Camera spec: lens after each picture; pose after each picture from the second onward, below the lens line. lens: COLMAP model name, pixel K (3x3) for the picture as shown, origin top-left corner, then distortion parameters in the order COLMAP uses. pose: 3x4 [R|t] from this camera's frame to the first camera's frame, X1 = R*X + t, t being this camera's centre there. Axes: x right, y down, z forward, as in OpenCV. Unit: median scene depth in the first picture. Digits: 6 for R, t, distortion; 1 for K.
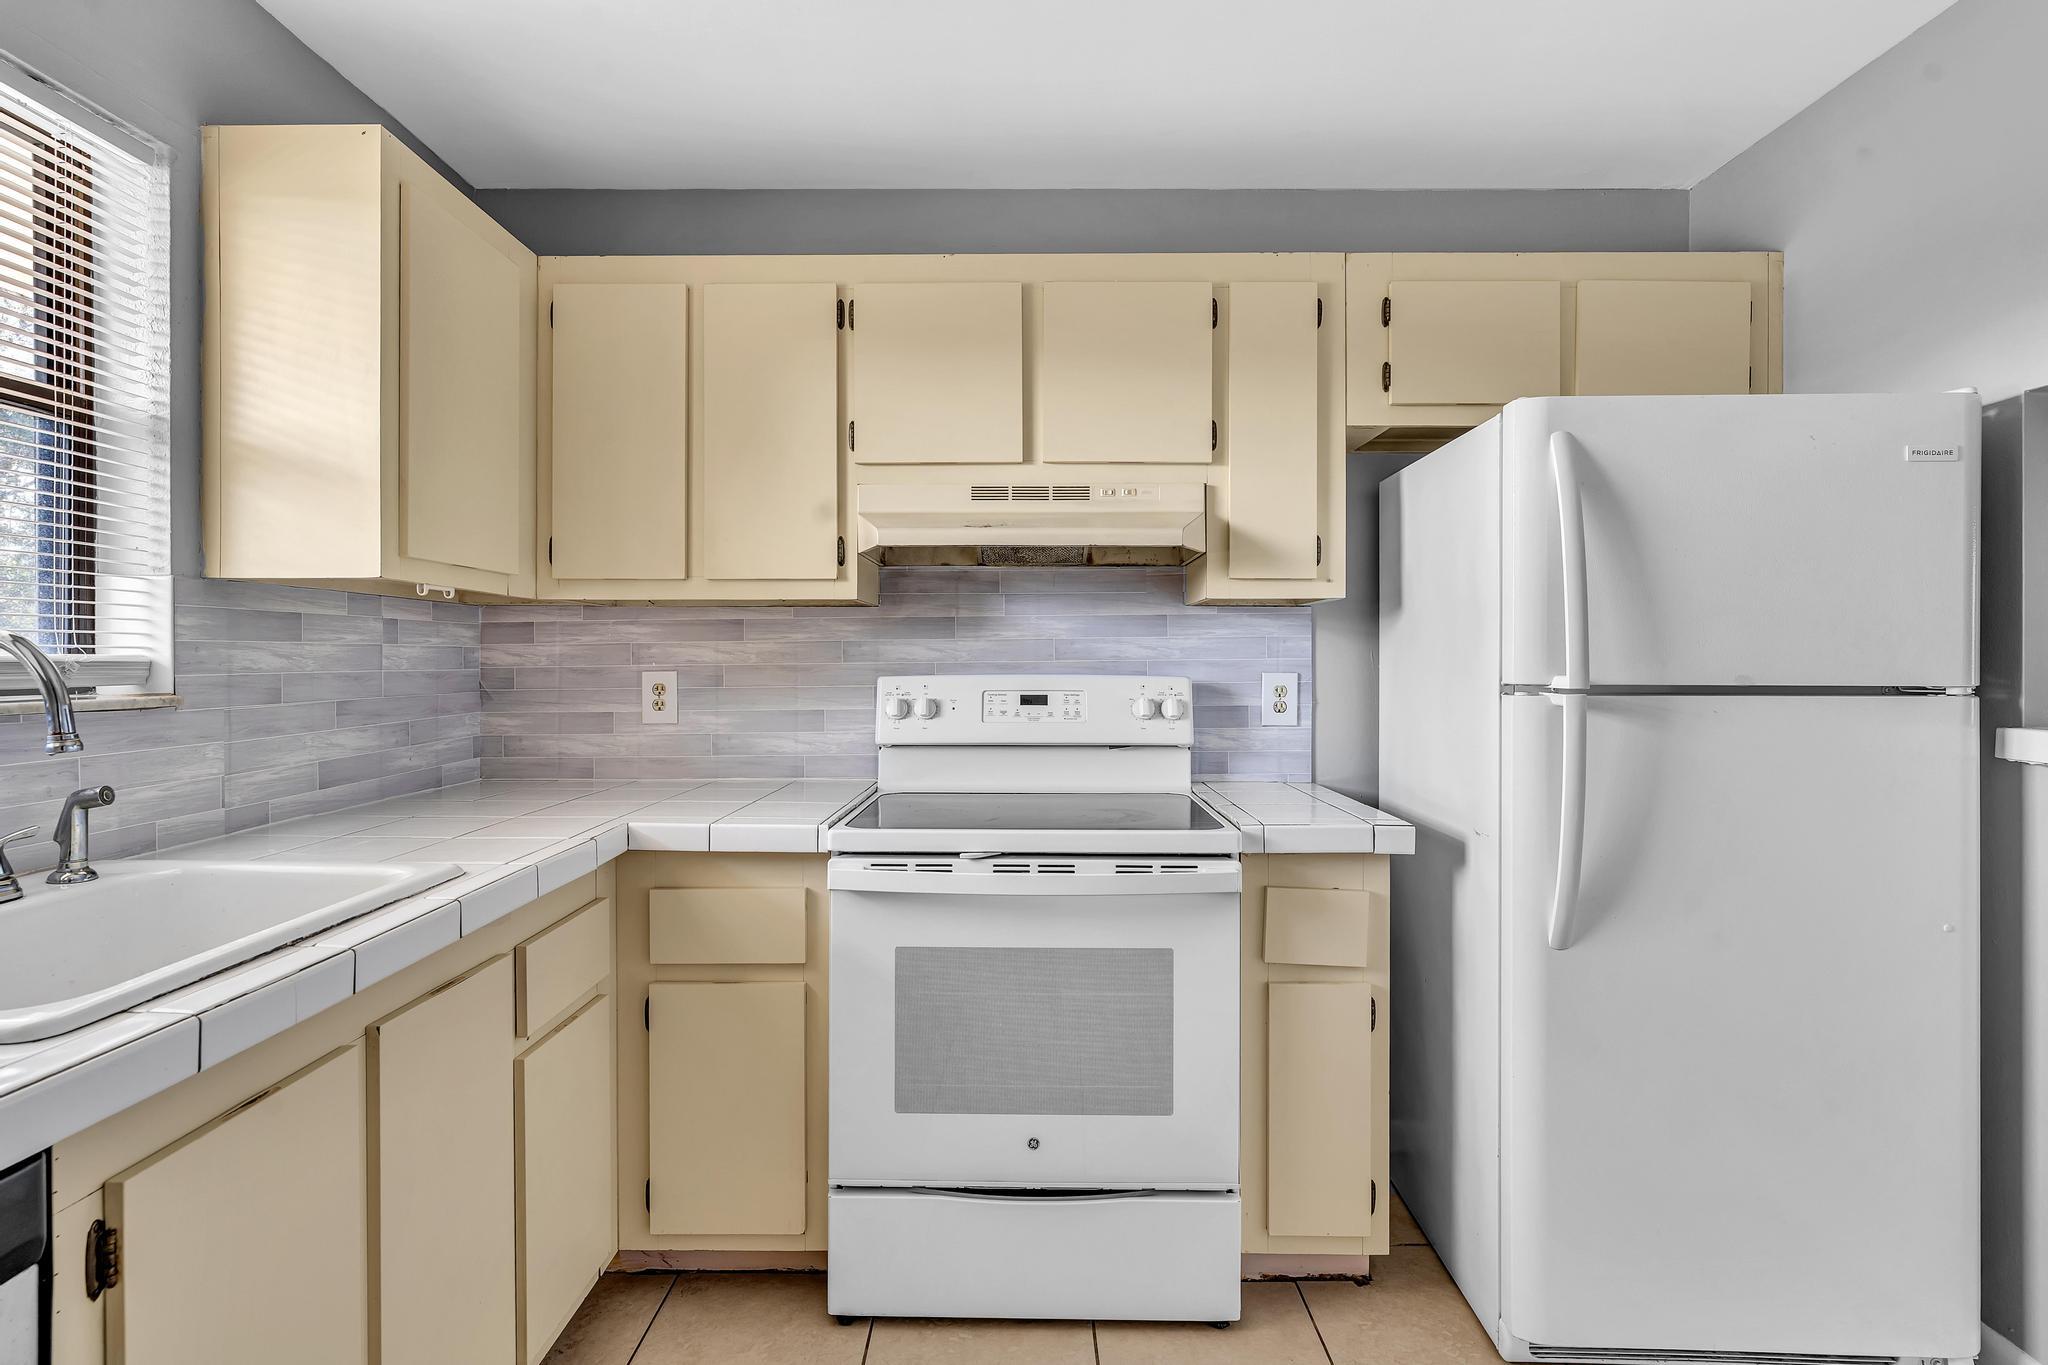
lens RADIAL K [[983.0, 0, 1023.3], [0, 983.0, 662.8], [0, 0, 1]] dist [0.000320, 0.000146]
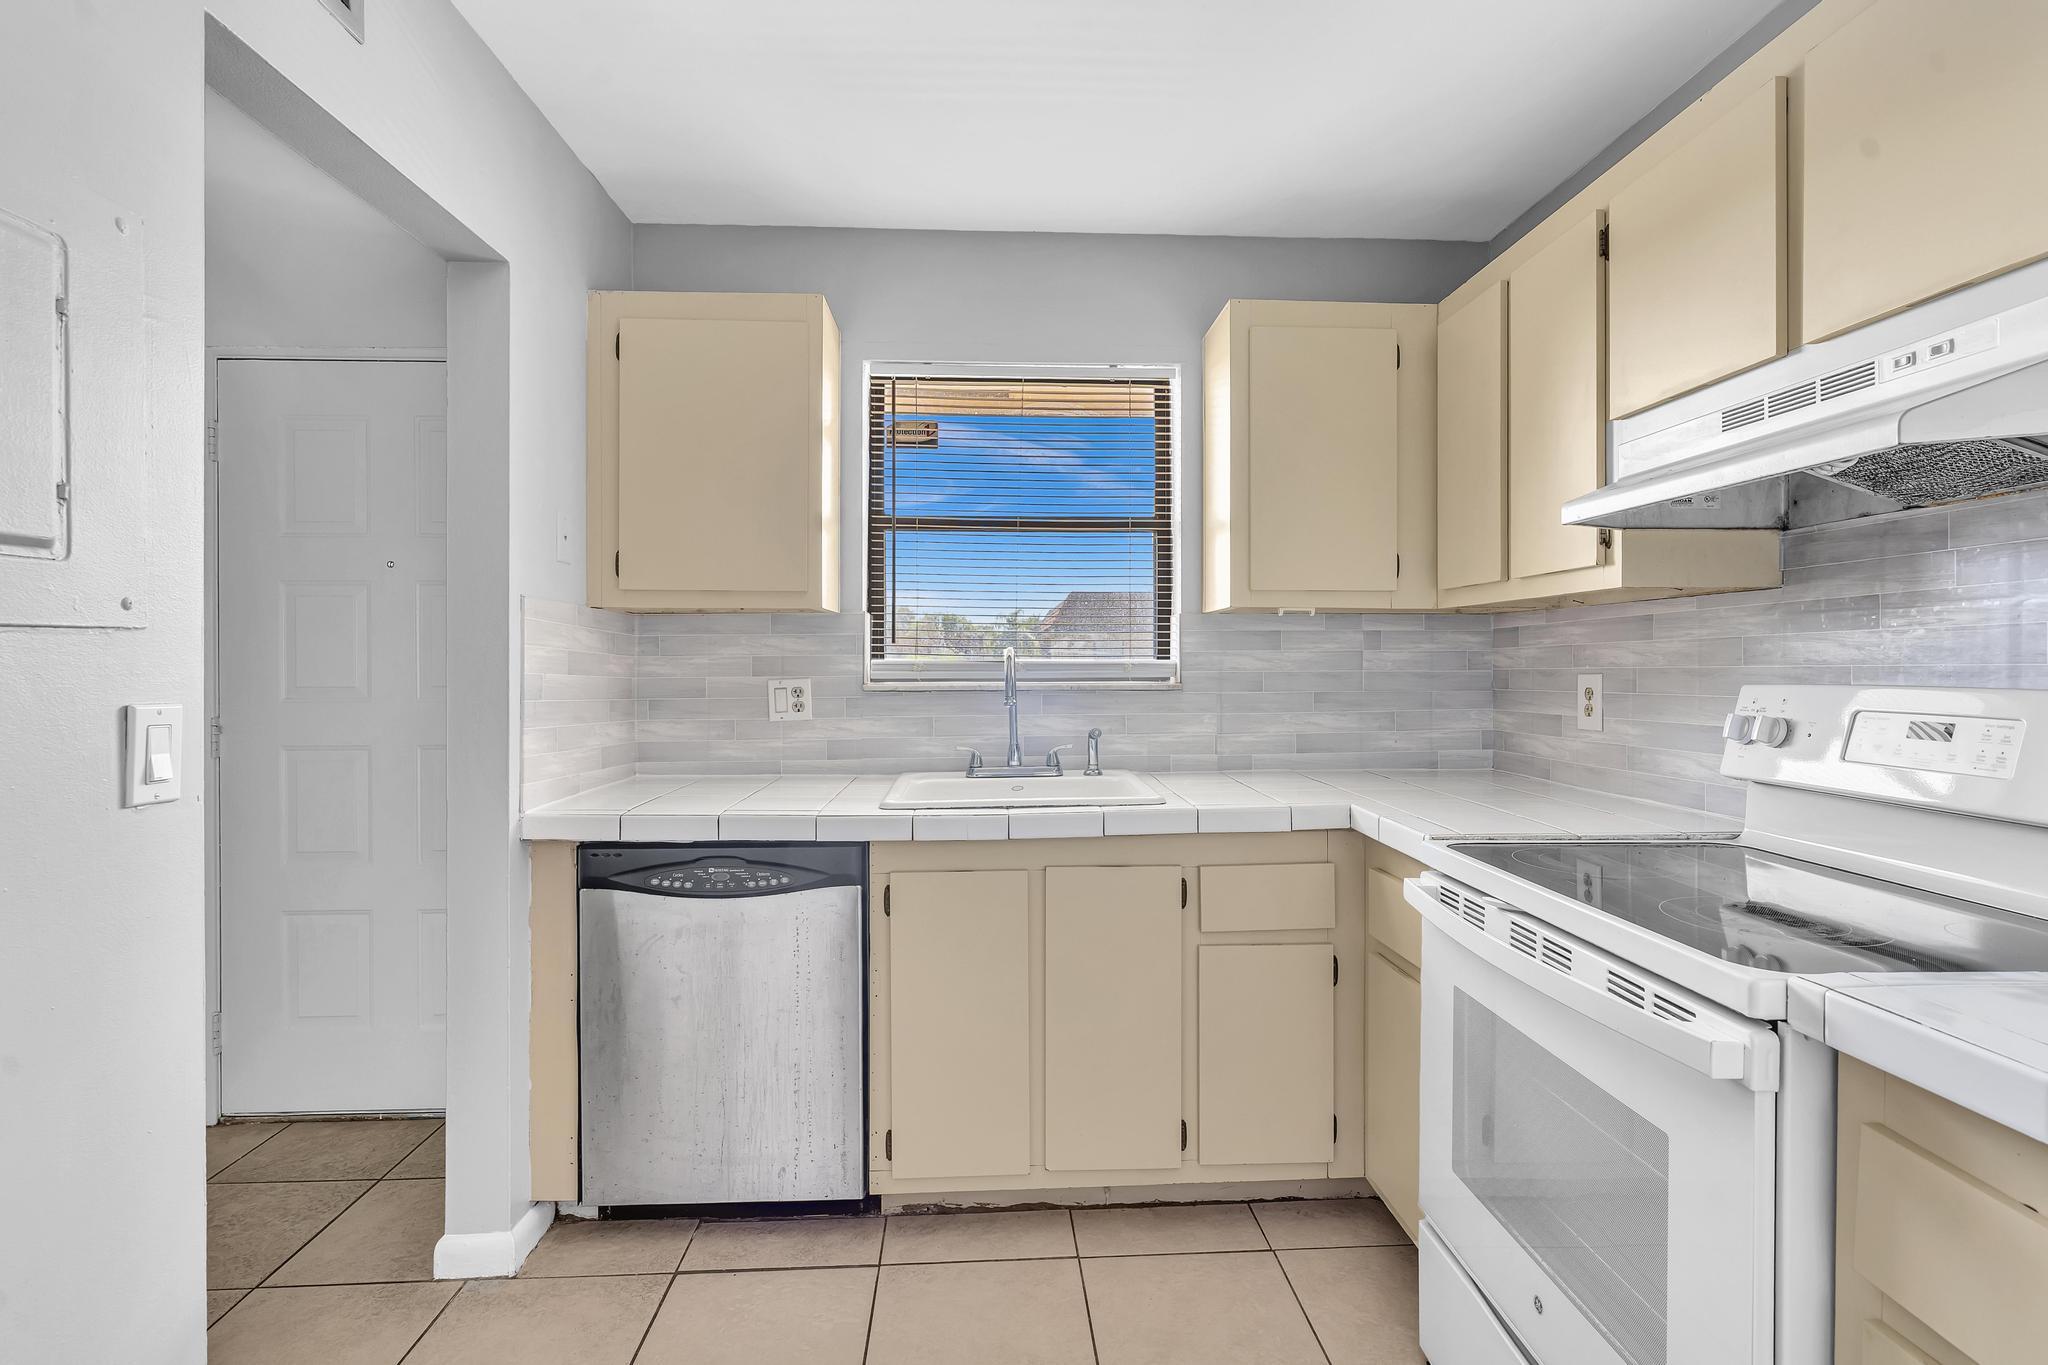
lens RADIAL K [[983.0, 0, 1028.5], [0, 983.0, 681.3], [0, 0, 1]] dist [0.000320, 0.000146]
pose [[0.055224, 0.018849, -0.998296, 0.550568], [-0.001544, 0.999822, 0.018793, -0.001673], [0.998473, 0.000504, 0.055243, 0.423460]]
